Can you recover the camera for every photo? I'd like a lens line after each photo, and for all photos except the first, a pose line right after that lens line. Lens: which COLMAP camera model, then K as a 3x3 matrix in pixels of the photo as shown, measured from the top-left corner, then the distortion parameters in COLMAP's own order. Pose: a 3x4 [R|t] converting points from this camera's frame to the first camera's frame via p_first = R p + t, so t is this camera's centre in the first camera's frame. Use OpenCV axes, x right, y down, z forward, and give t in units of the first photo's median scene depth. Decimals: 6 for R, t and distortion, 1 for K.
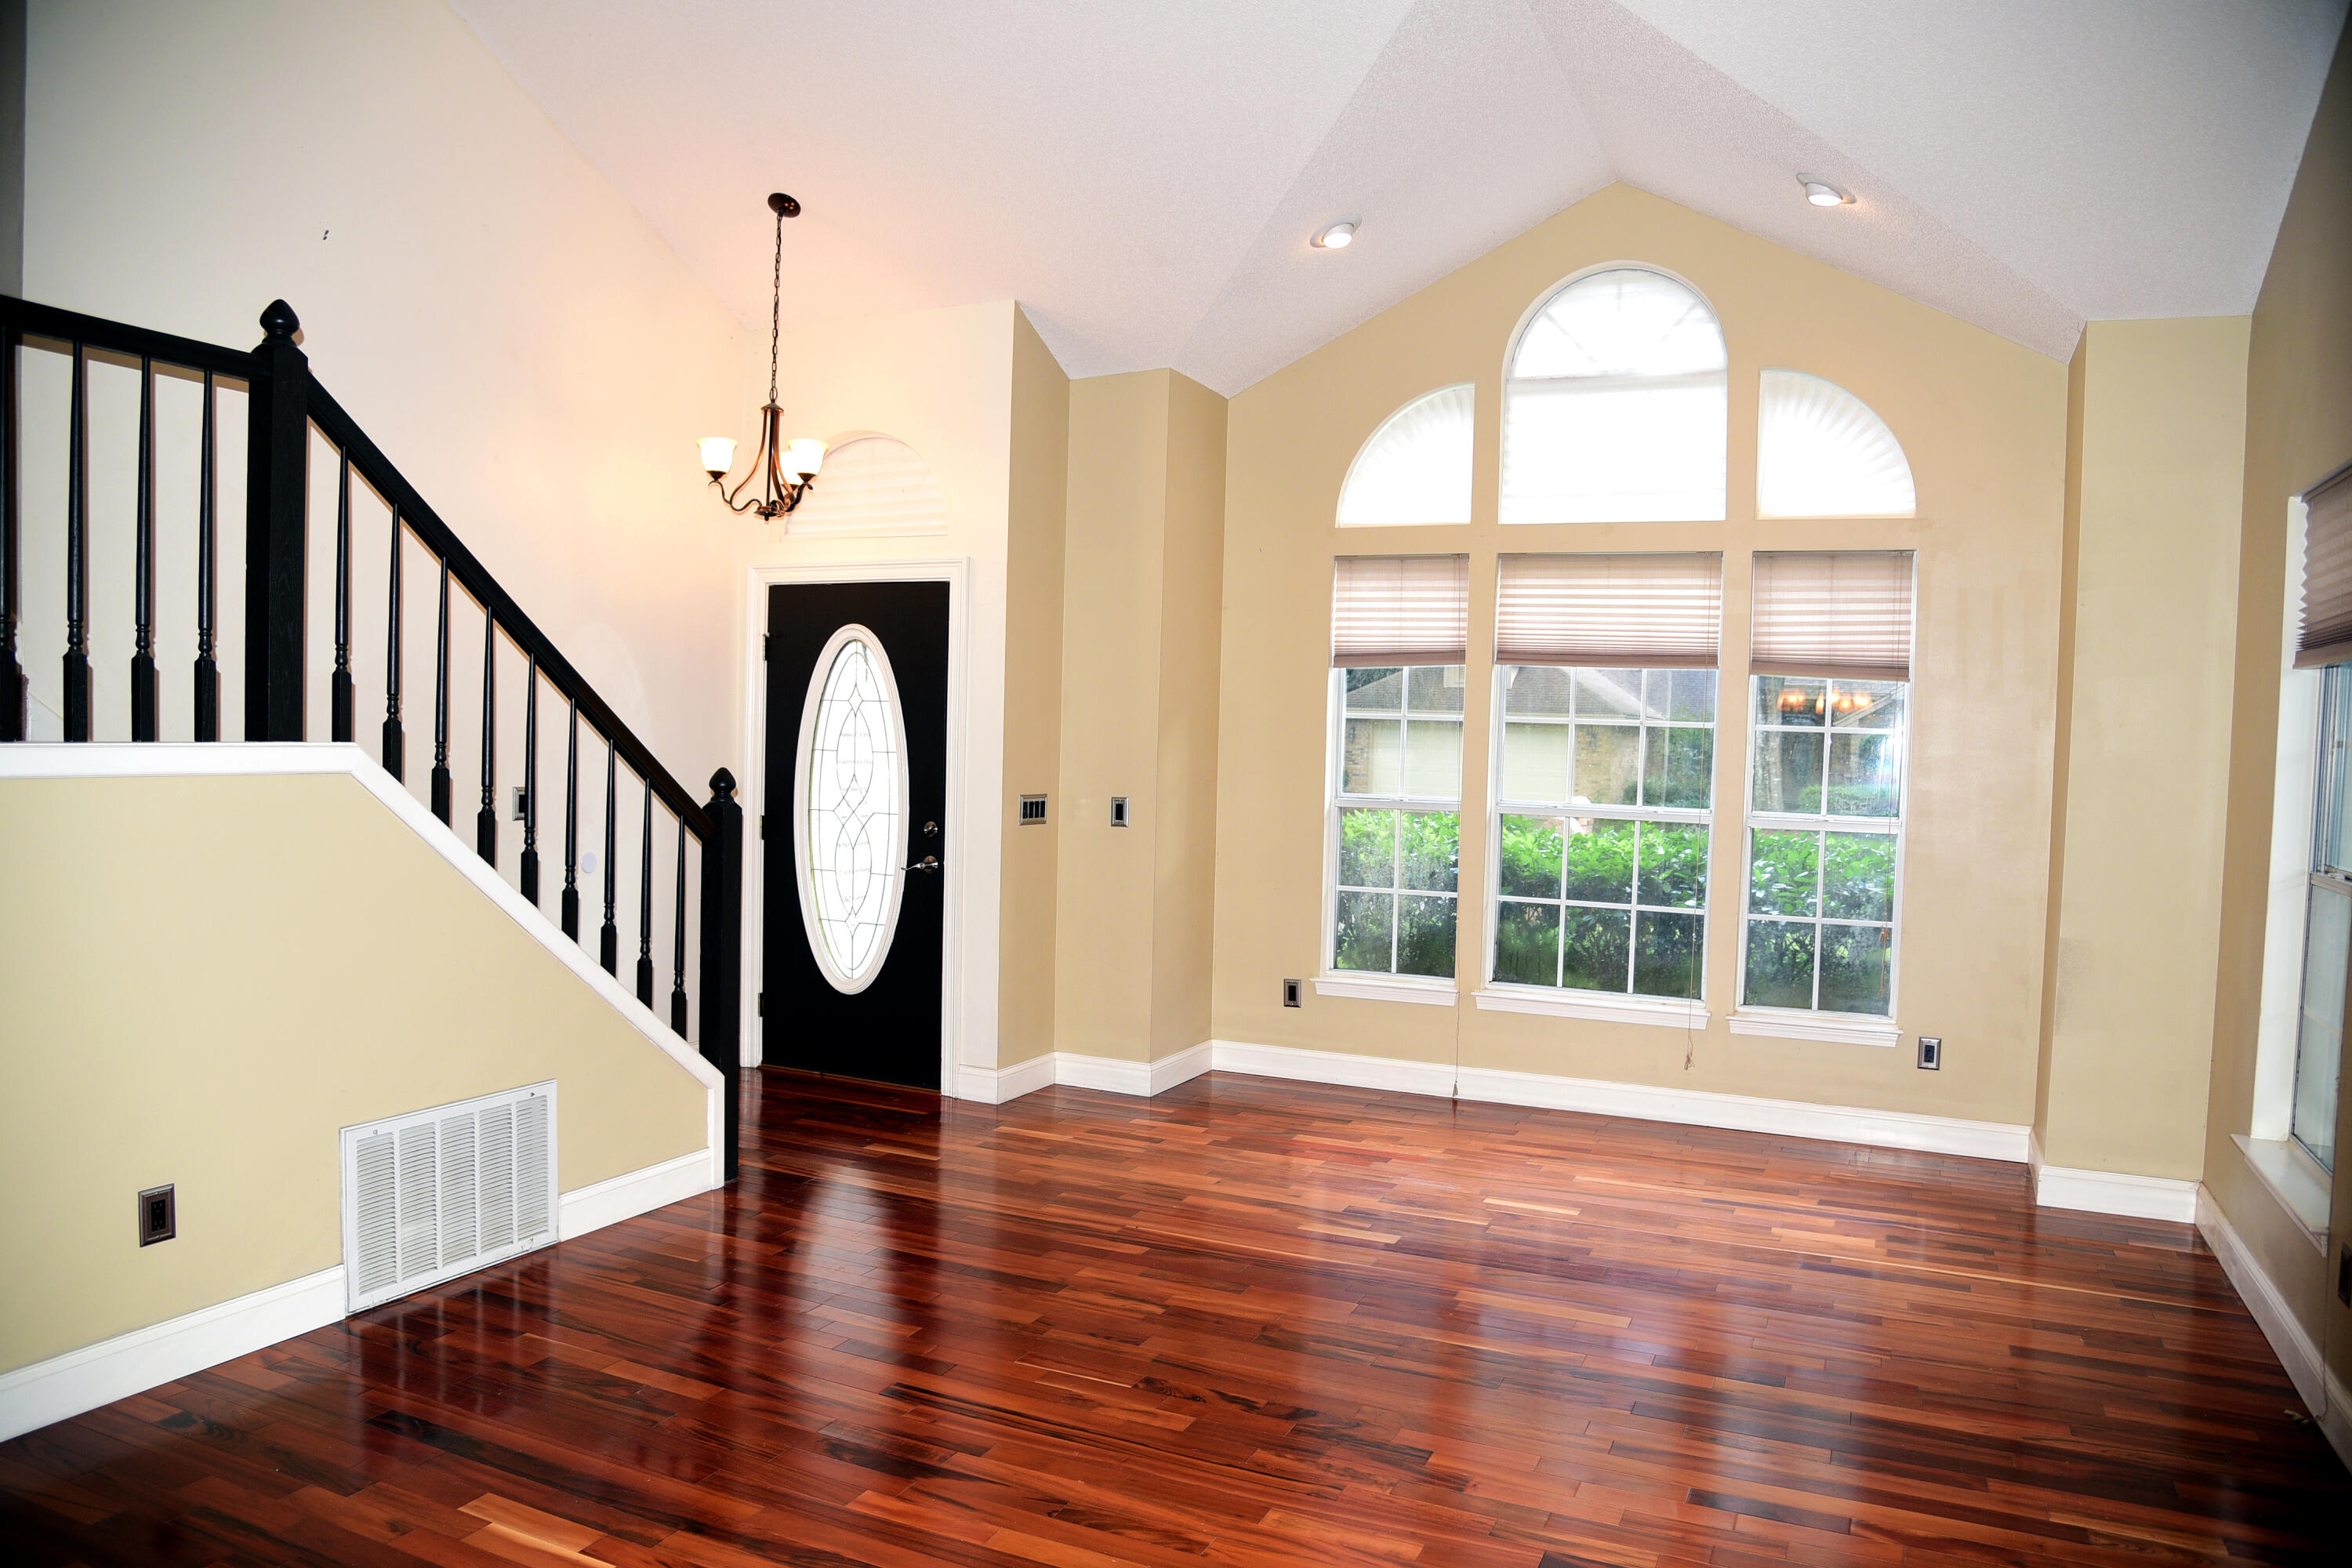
lens RADIAL K [[1624.1, 0, 1164.0], [0, 1624.1, 781.5], [0, 0, 1]] dist [-0.022974, 0.004075]
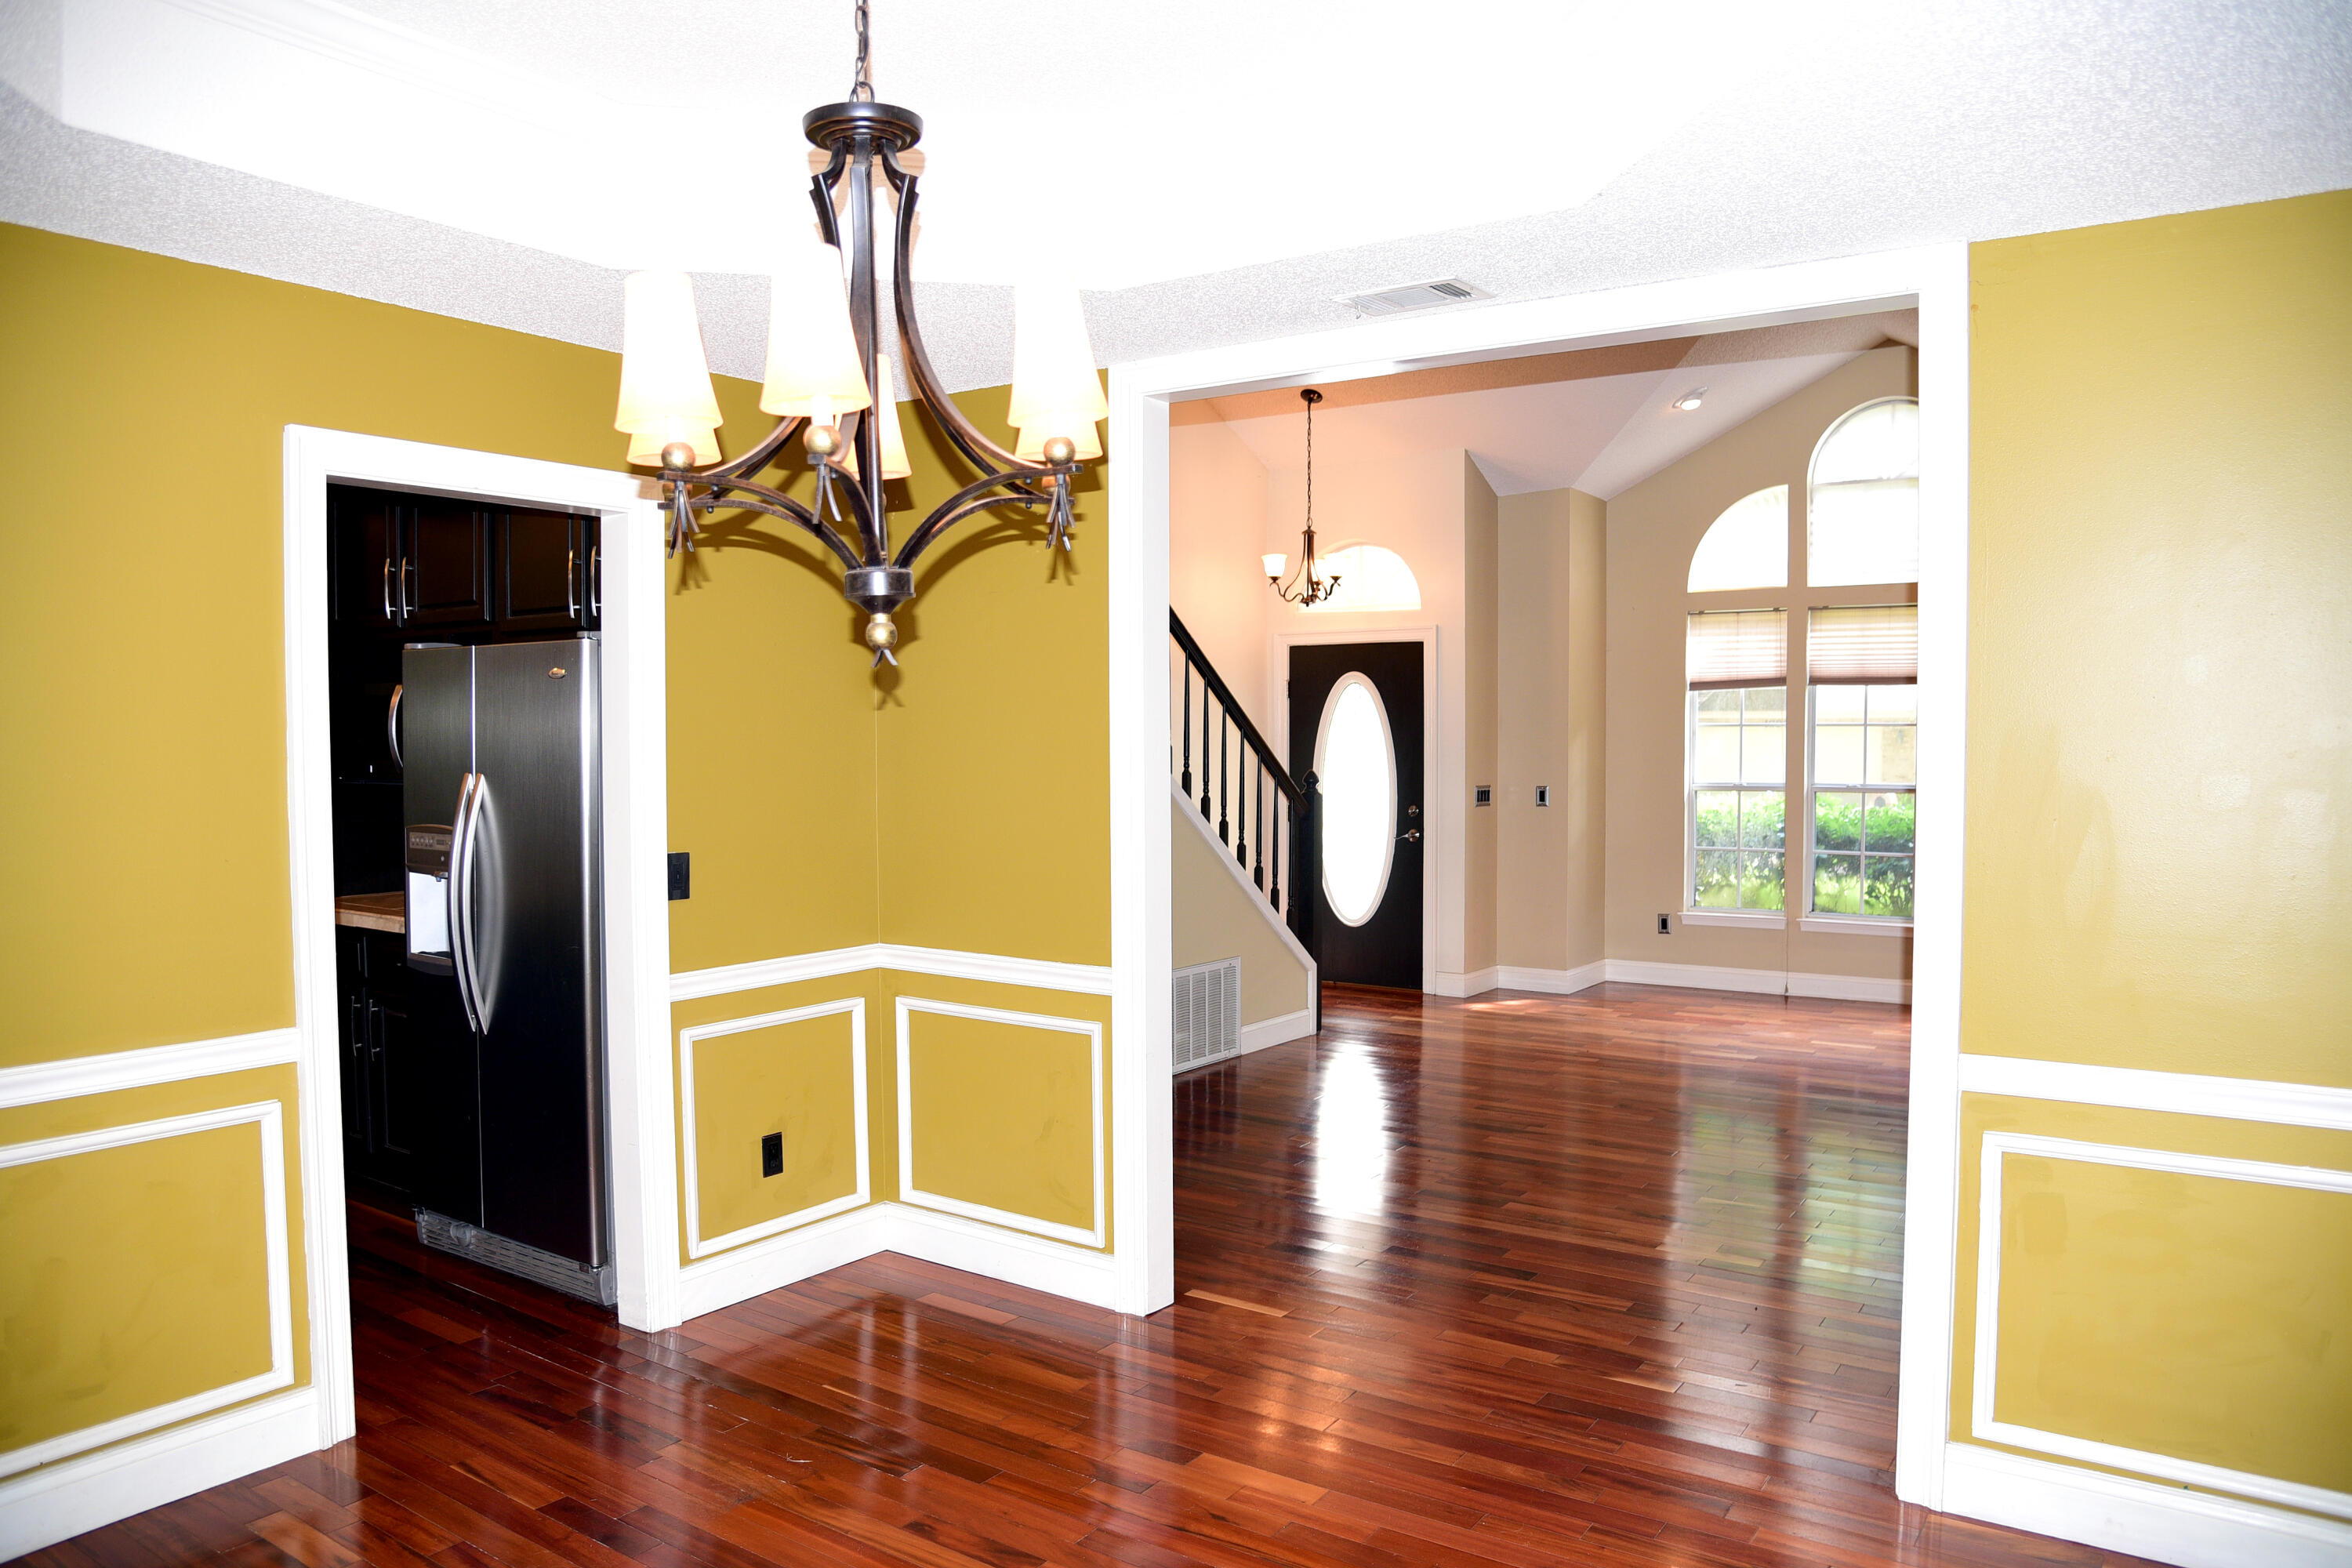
lens RADIAL K [[1600.8, 0, 1174.3], [0, 1600.8, 797.2], [0, 0, 1]] dist [-0.124620, 0.071096]
pose [[0.984531, -0.024489, -0.173488, -0.130987], [0.024551, 0.999697, -0.001791, 0.018099], [0.173479, -0.002496, 0.984834, -0.554483]]
